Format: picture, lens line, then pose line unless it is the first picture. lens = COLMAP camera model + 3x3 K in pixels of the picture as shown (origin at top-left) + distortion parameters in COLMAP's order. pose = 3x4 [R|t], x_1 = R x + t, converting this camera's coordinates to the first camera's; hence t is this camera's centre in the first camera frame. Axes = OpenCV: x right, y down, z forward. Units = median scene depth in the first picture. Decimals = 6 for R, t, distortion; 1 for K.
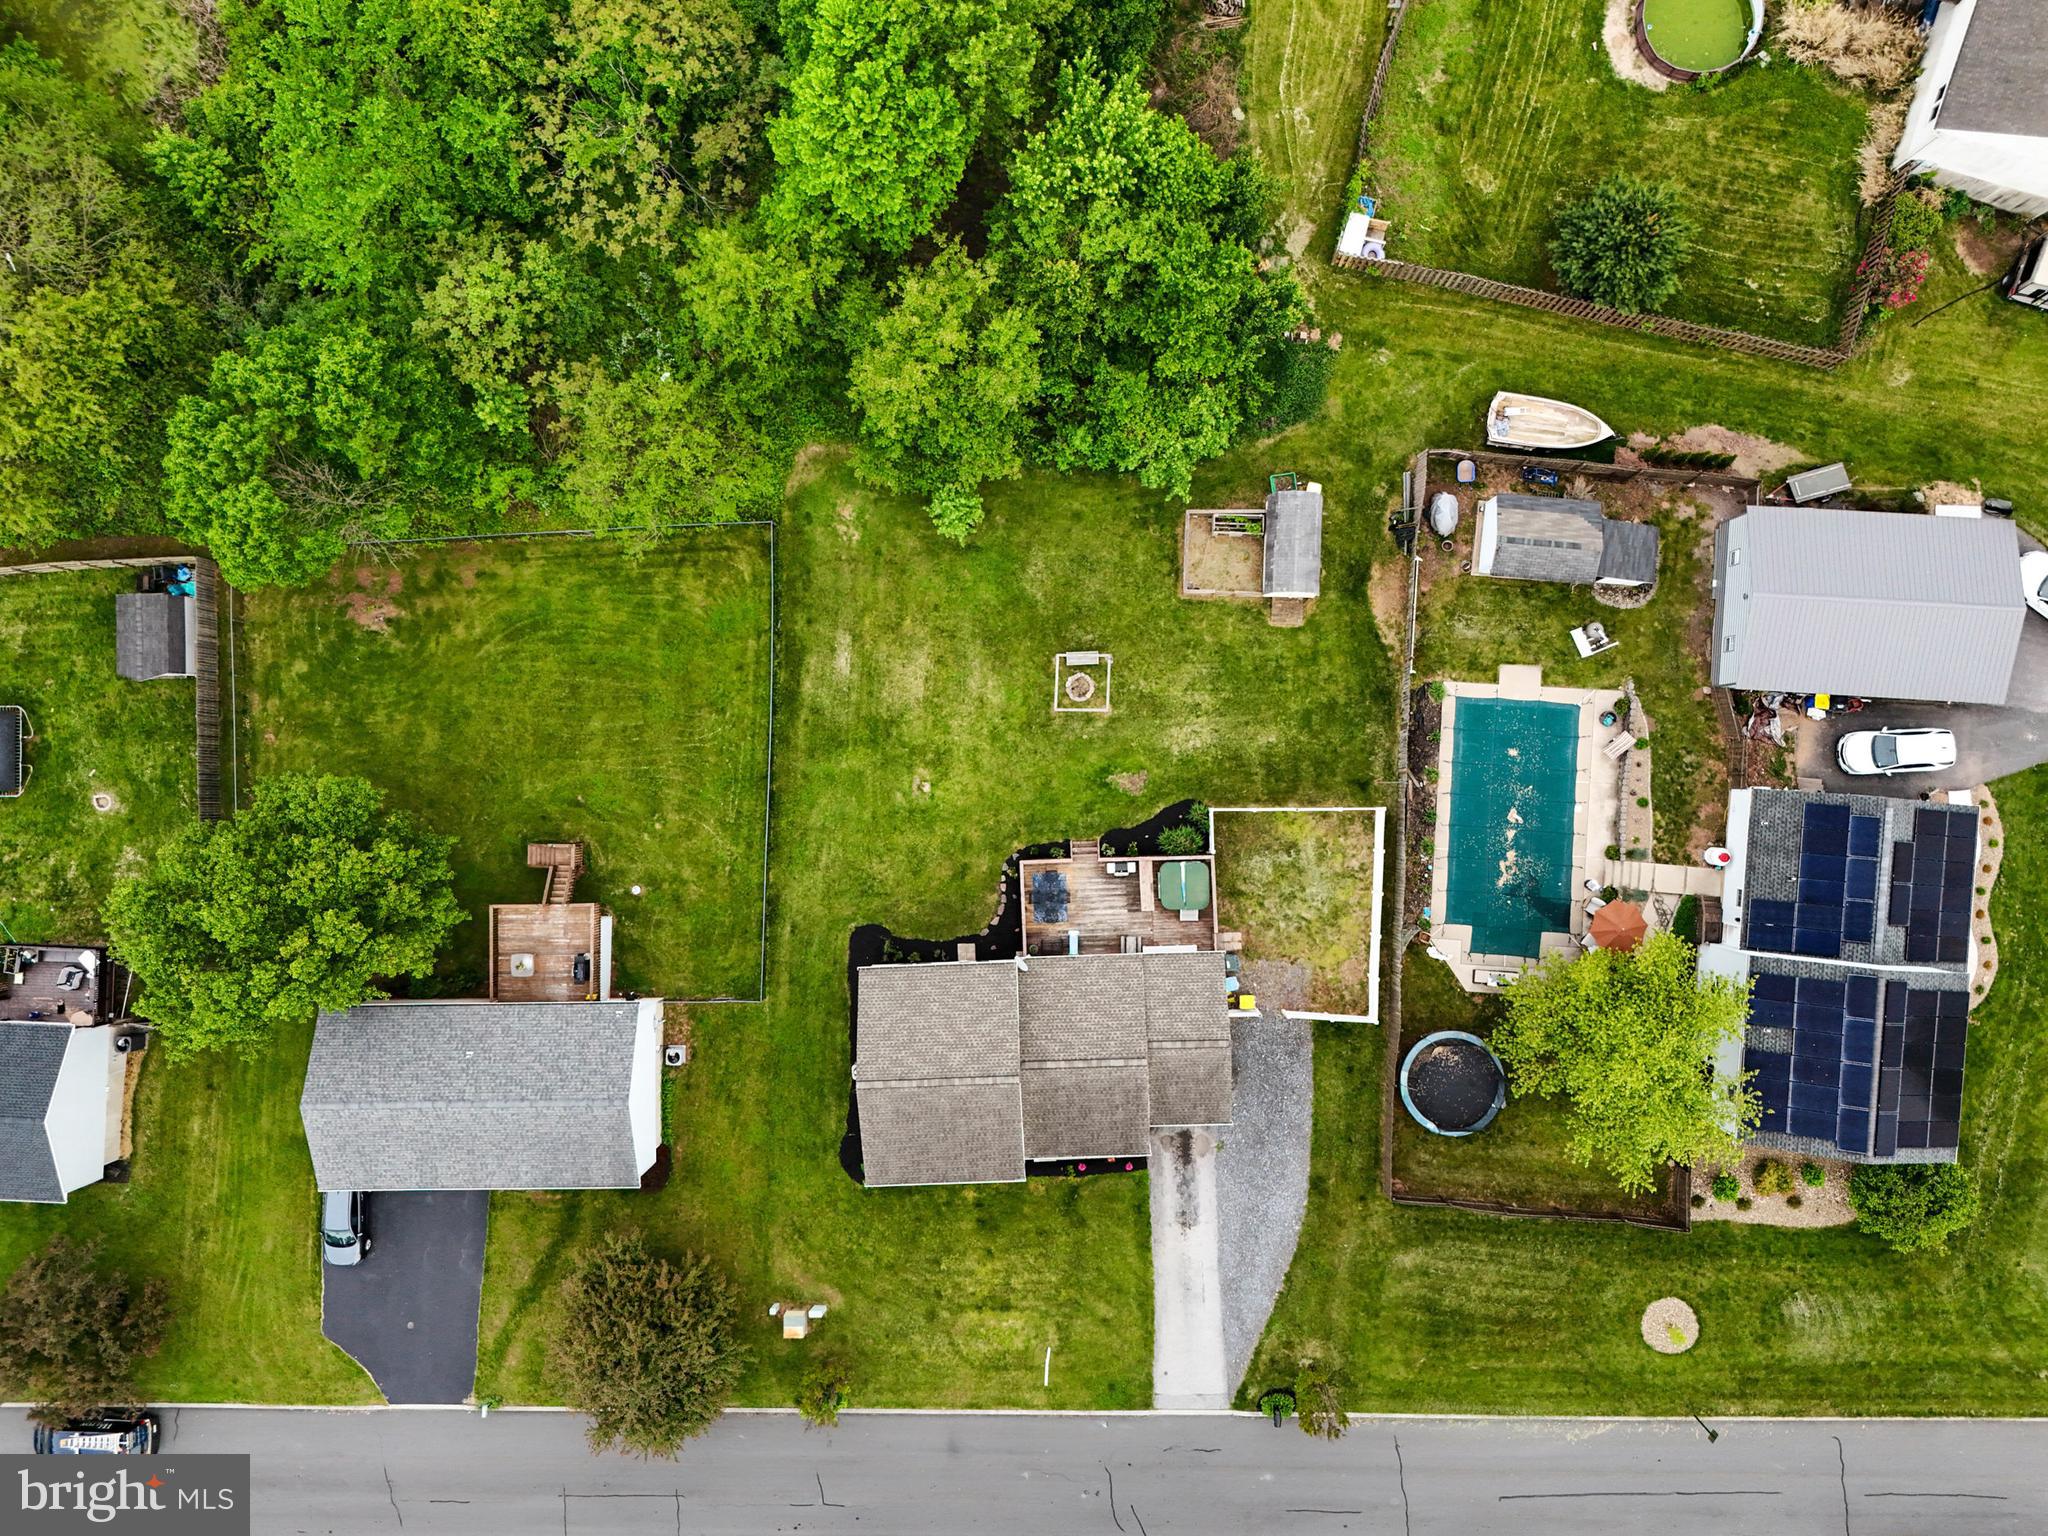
lens RADIAL K [[1511.1, 0, 1029.3], [0, 1511.1, 760.7], [0, 0, 1]] dist [0.070358, -0.063121]
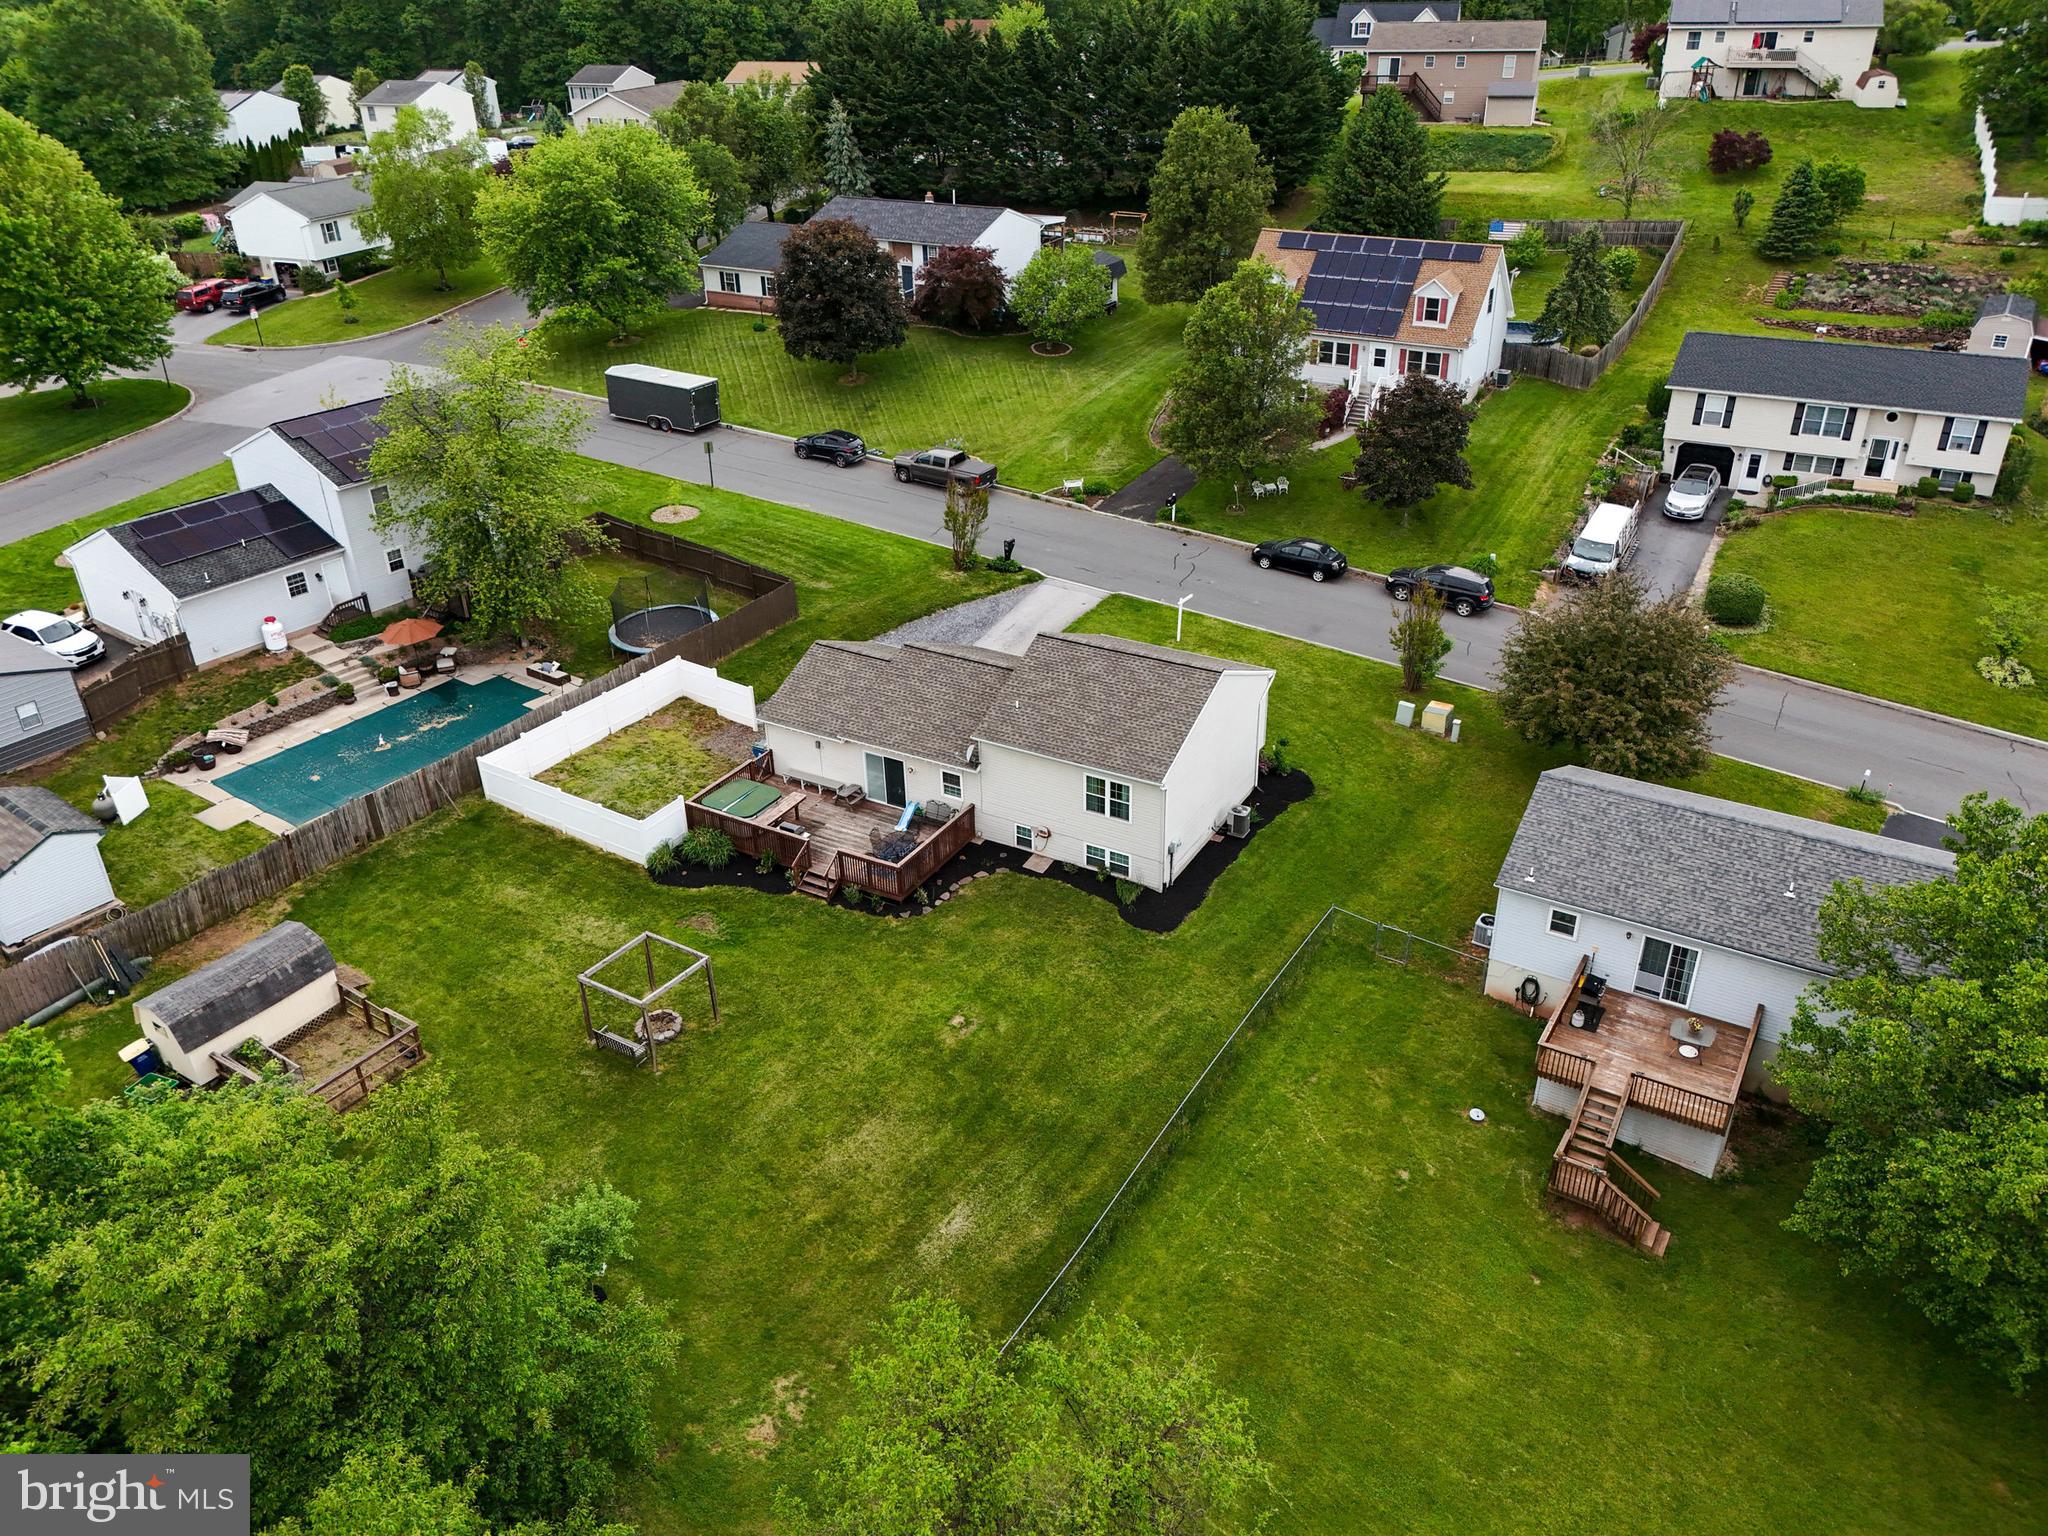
lens RADIAL K [[1511.1, 0, 1029.3], [0, 1511.1, 760.7], [0, 0, 1]] dist [0.070358, -0.063121]
pose [[-0.847477, -0.210812, 0.487177, -0.385191], [0.529766, -0.394032, 0.751057, -0.403719], [0.033632, 0.894593, 0.445614, 0.645284]]
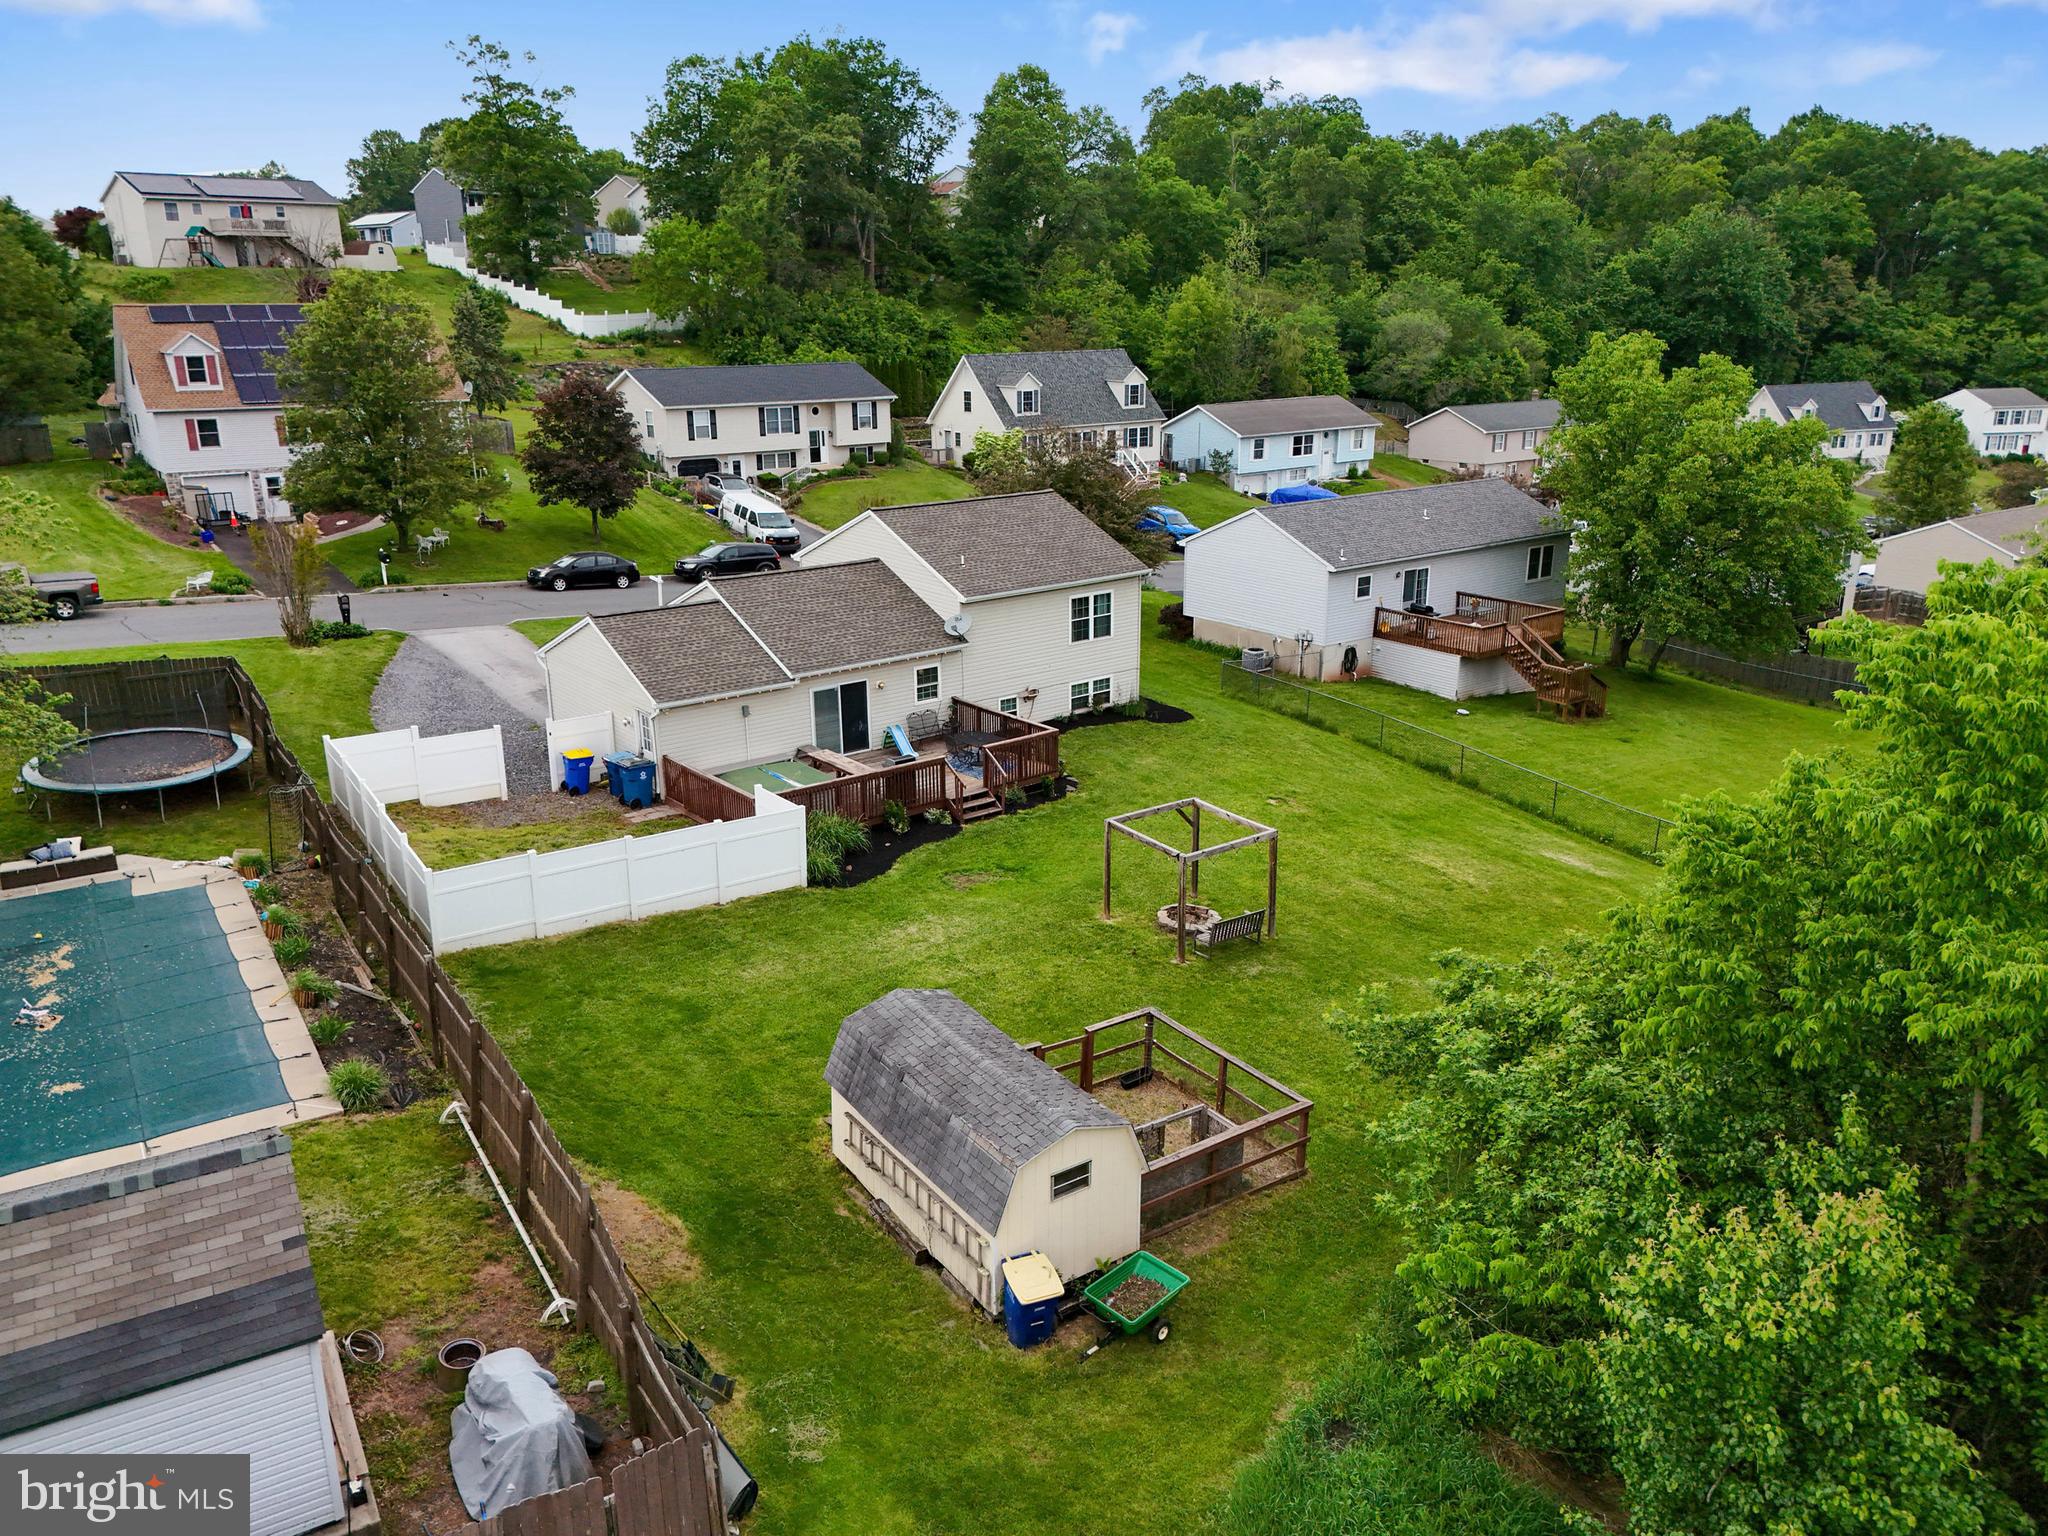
lens RADIAL K [[1511.1, 0, 1029.3], [0, 1511.1, 760.7], [0, 0, 1]] dist [0.070358, -0.063121]
pose [[-0.802212, 0.205299, -0.560632, 0.322147], [-0.595712, -0.212641, 0.774539, -0.368845], [0.039799, 0.955320, 0.292882, 0.840867]]
